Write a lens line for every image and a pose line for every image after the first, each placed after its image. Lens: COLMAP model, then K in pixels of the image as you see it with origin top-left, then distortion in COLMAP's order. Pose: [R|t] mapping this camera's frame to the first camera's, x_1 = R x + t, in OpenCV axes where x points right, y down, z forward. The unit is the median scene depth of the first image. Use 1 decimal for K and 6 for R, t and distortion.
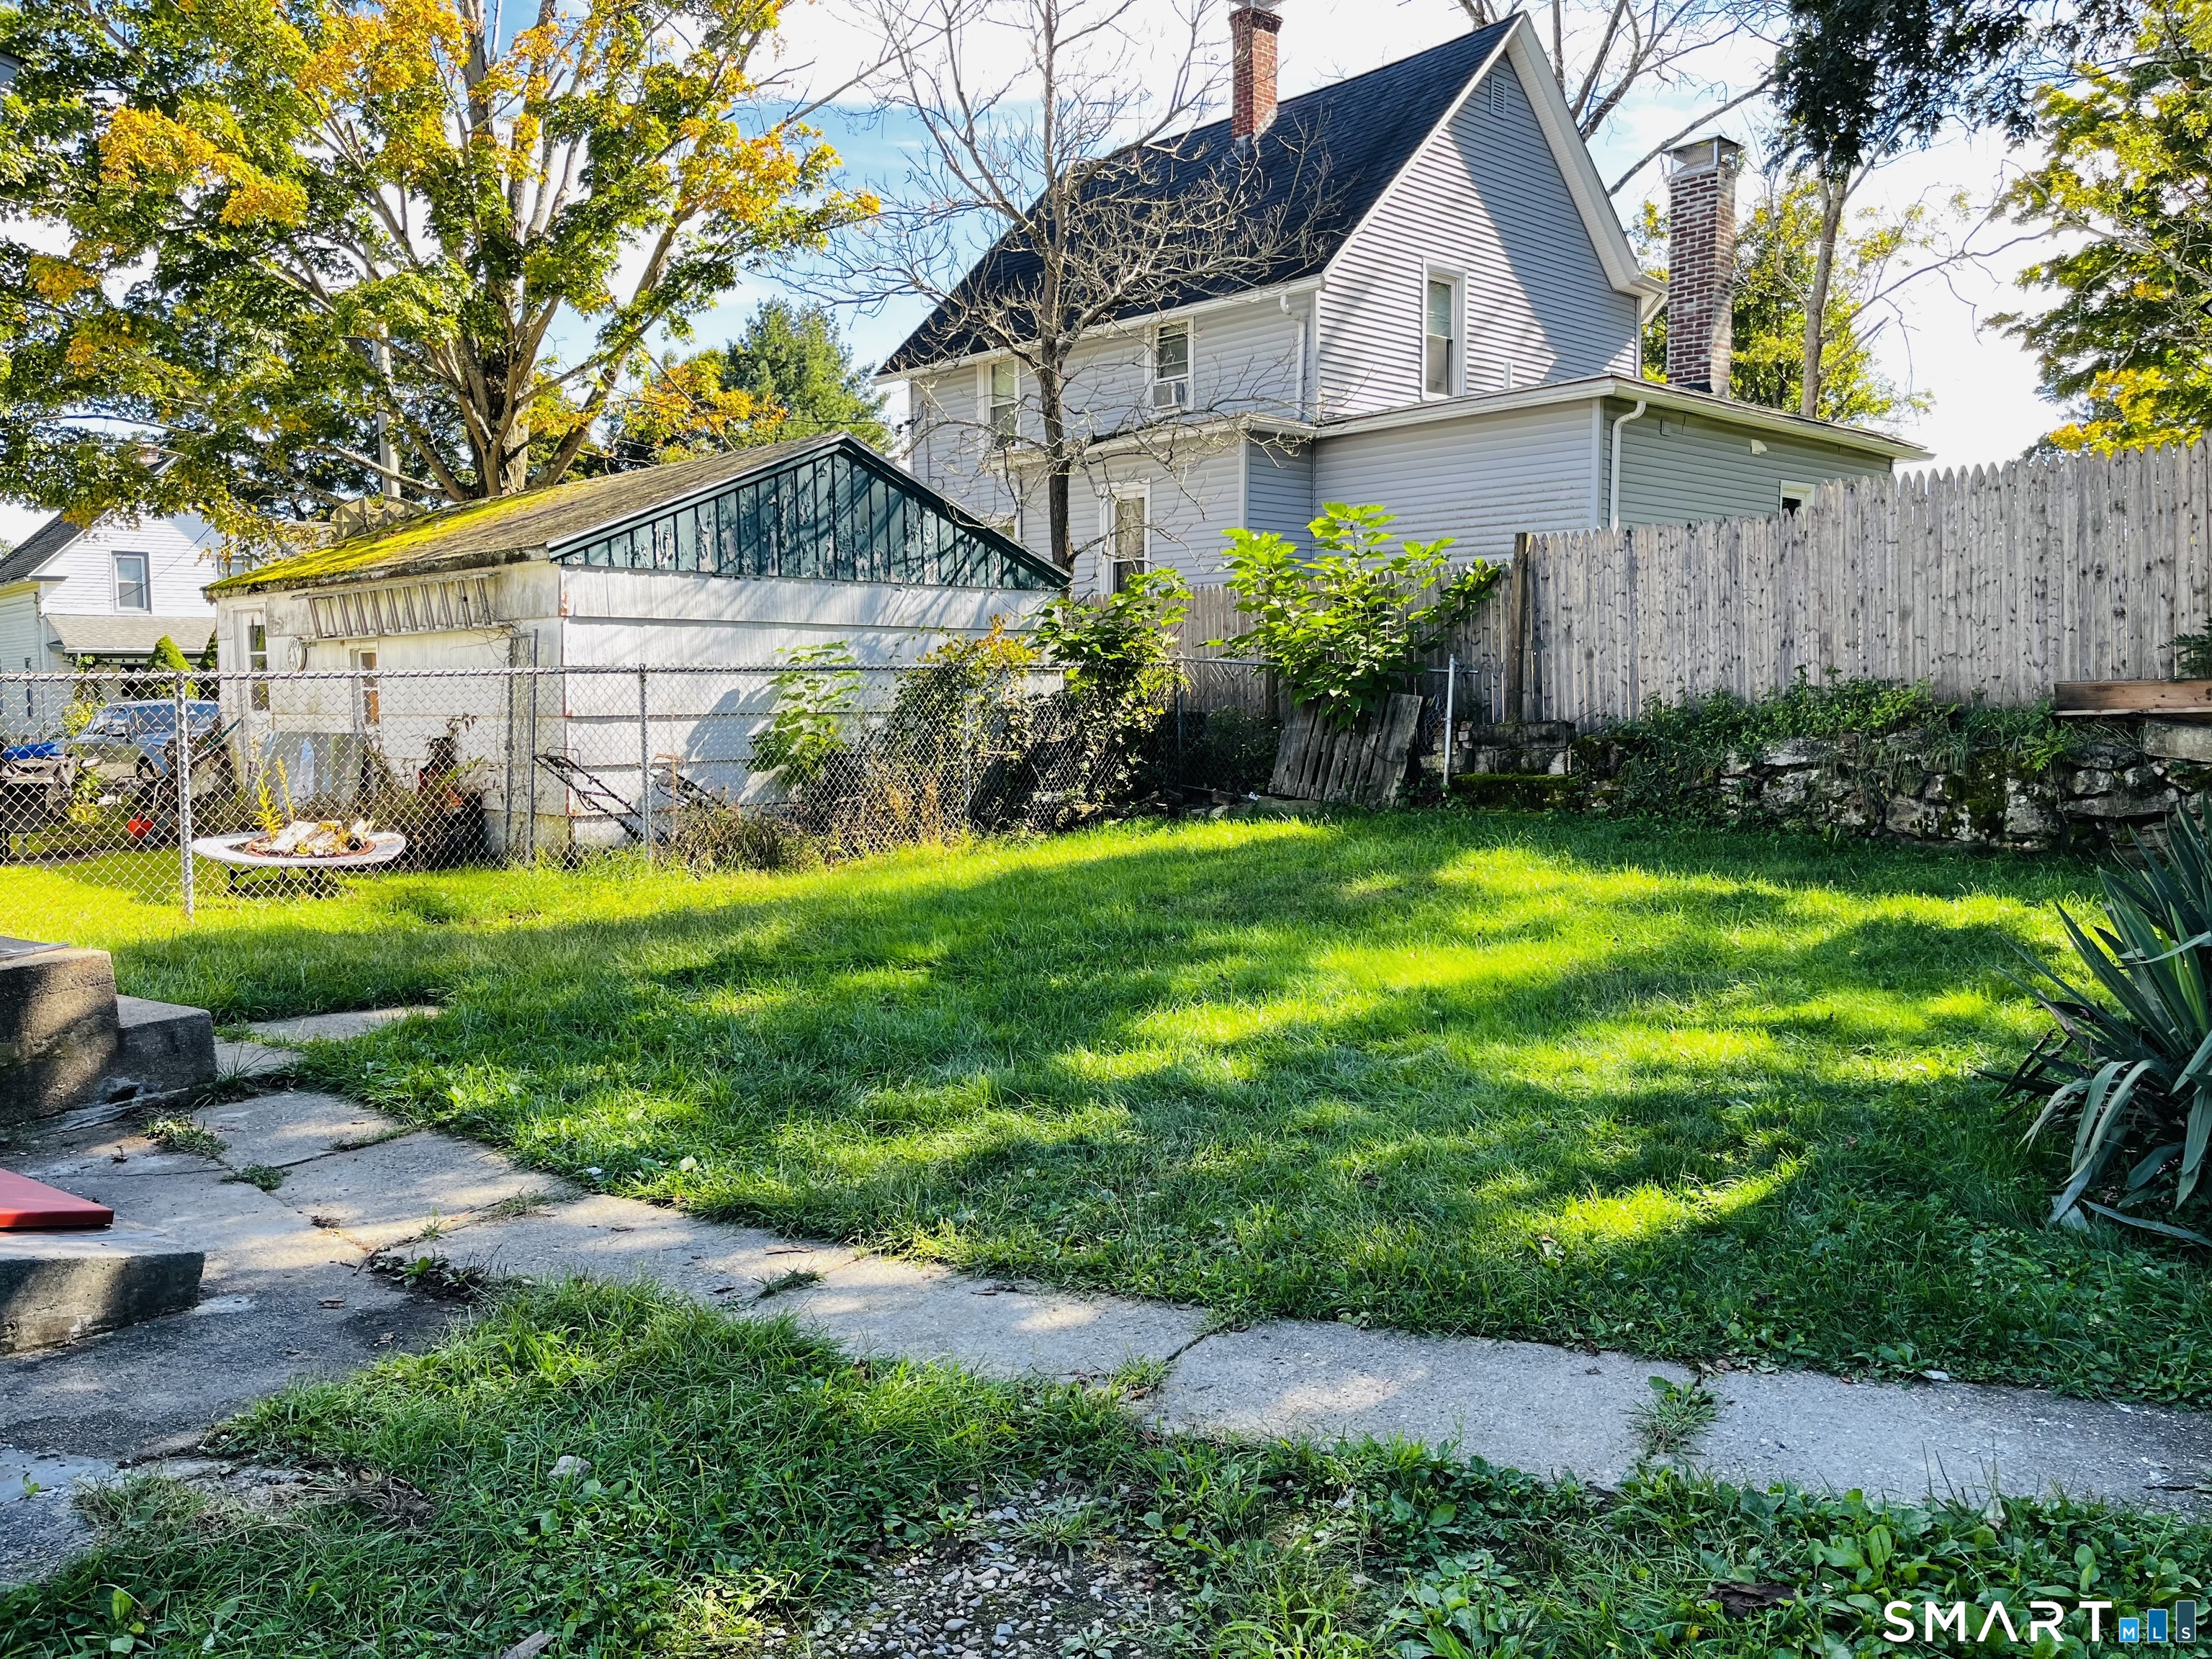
lens RADIAL K [[1673.8, 0, 1106.8], [0, 1673.8, 829.0], [0, 0, 1]] dist [-0.004423, -0.001063]
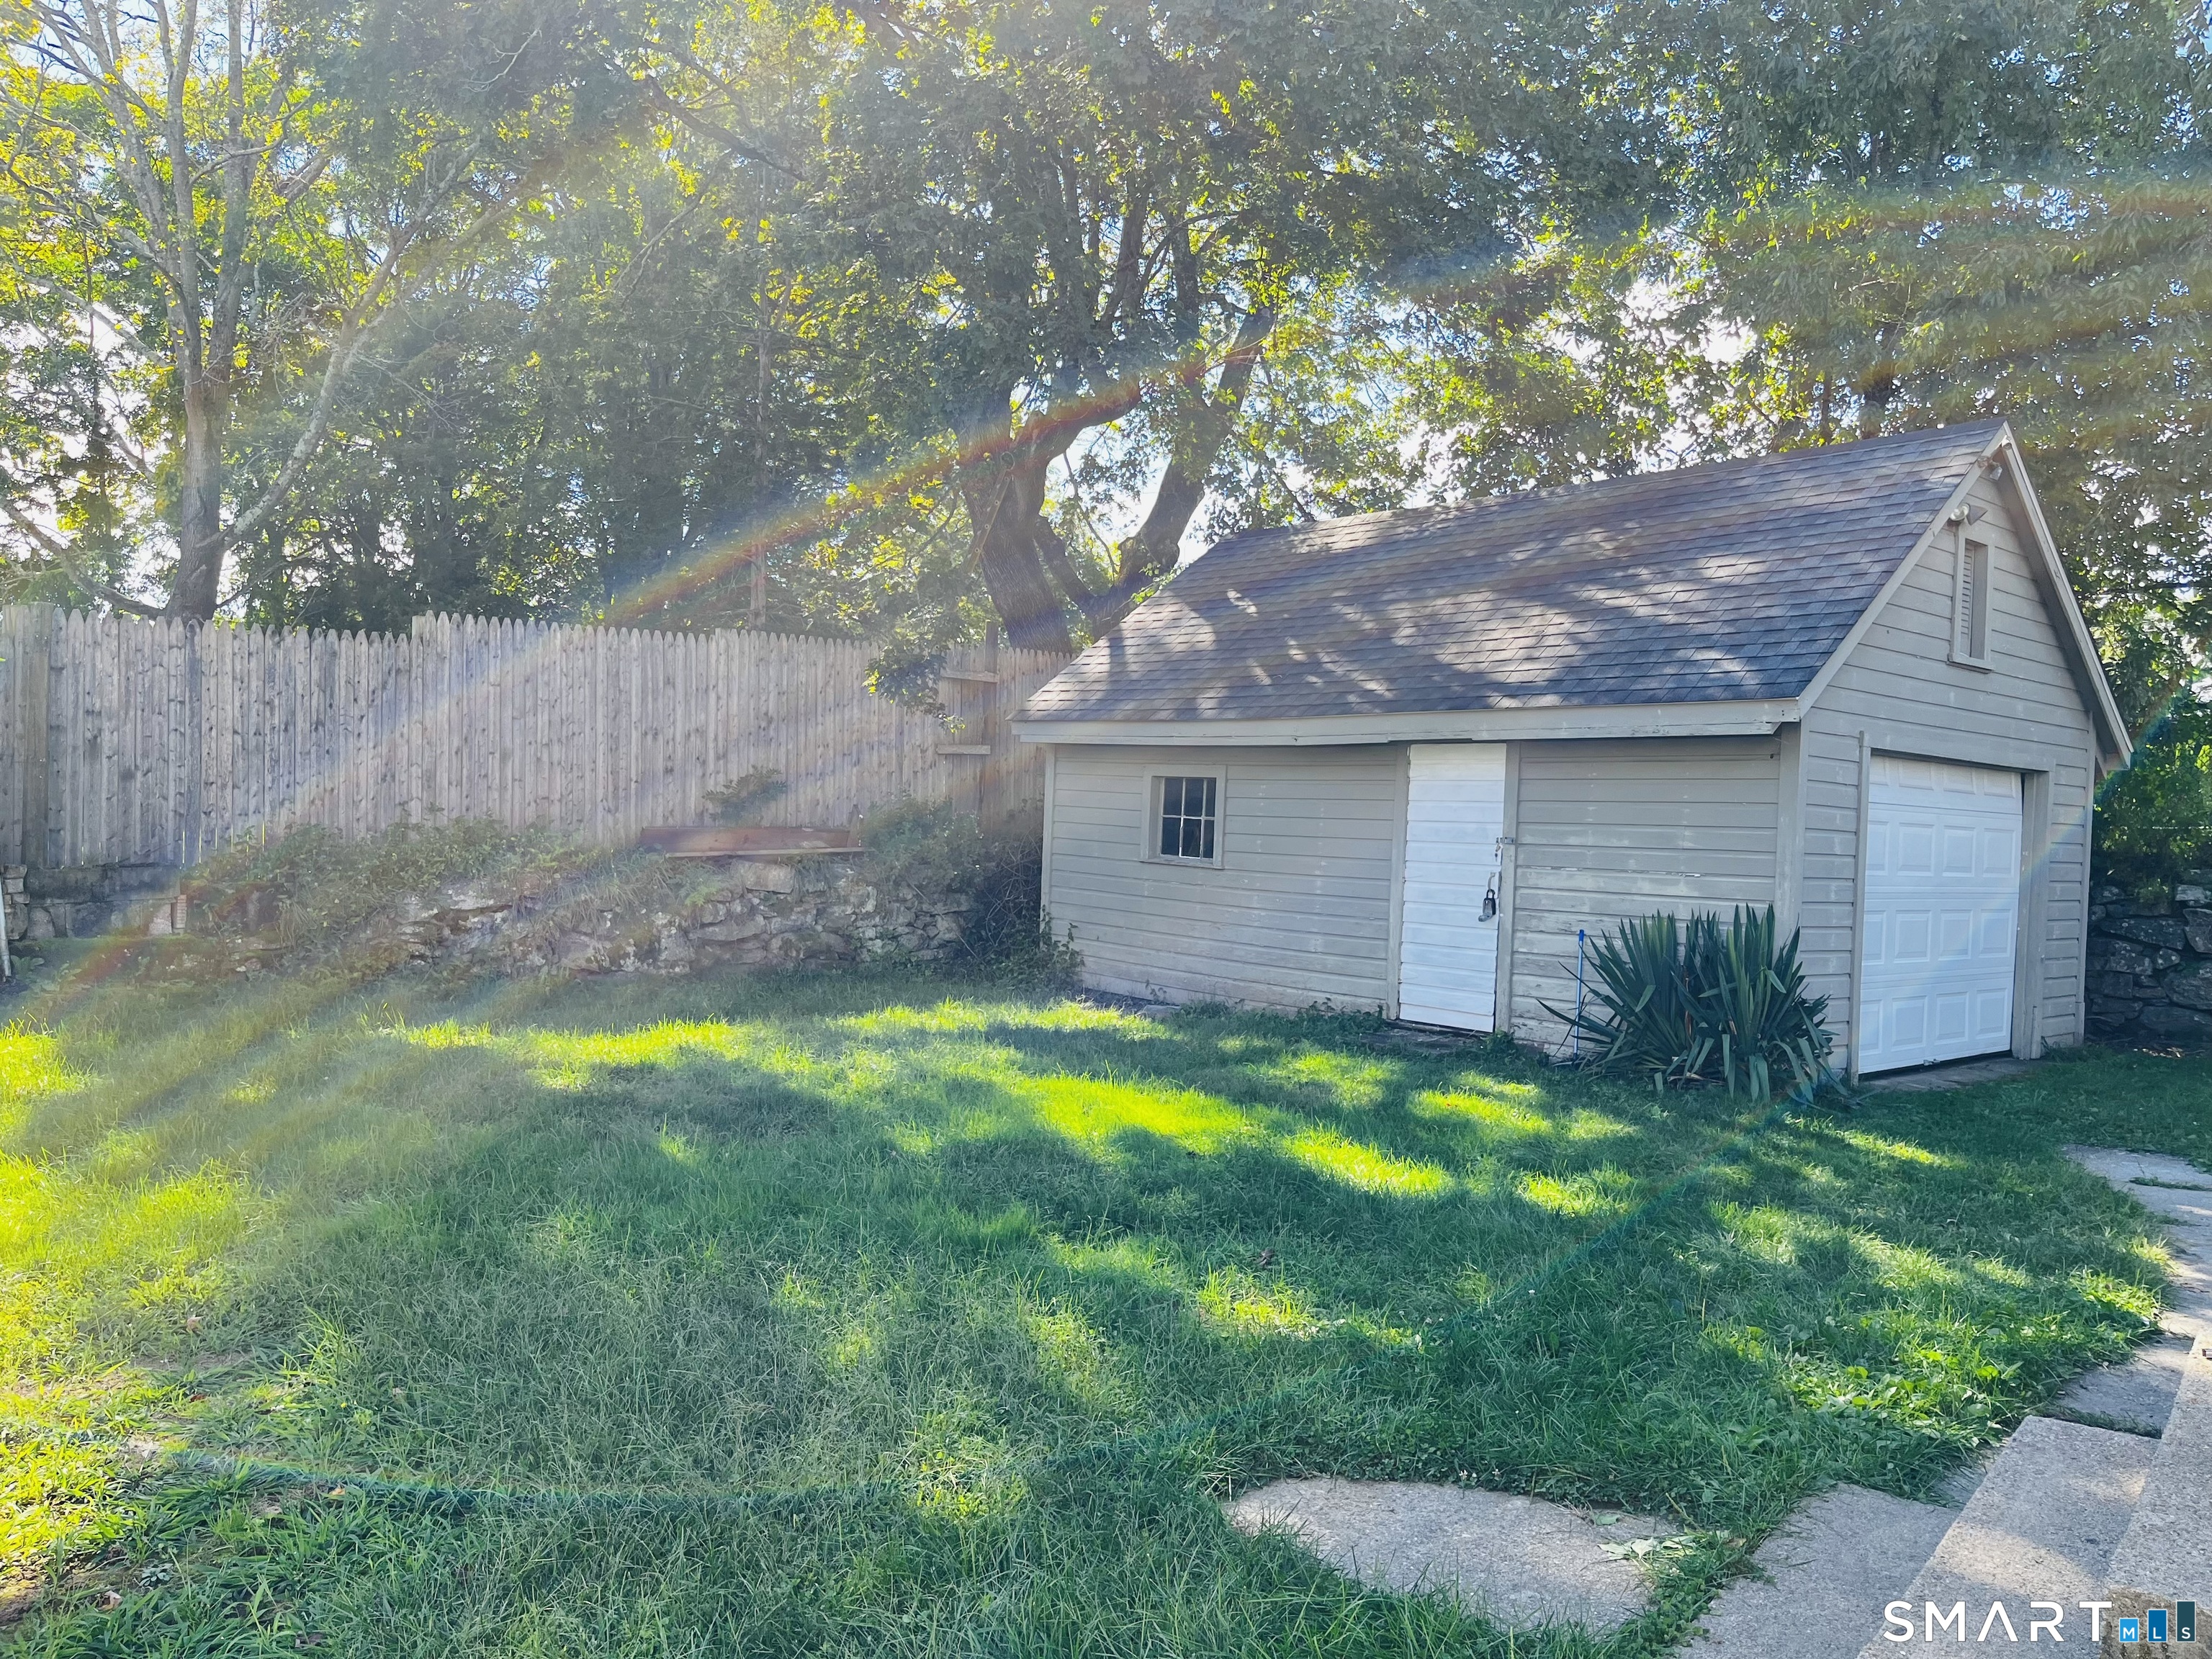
lens RADIAL K [[1673.8, 0, 1104.9], [0, 1673.8, 832.4], [0, 0, 1]] dist [-0.004423, -0.001063]
pose [[0.021571, 0.006754, 0.999745, -0.542237], [0.057701, 0.998302, -0.007990, -0.053916], [-0.998101, 0.057859, 0.021145, 0.625409]]
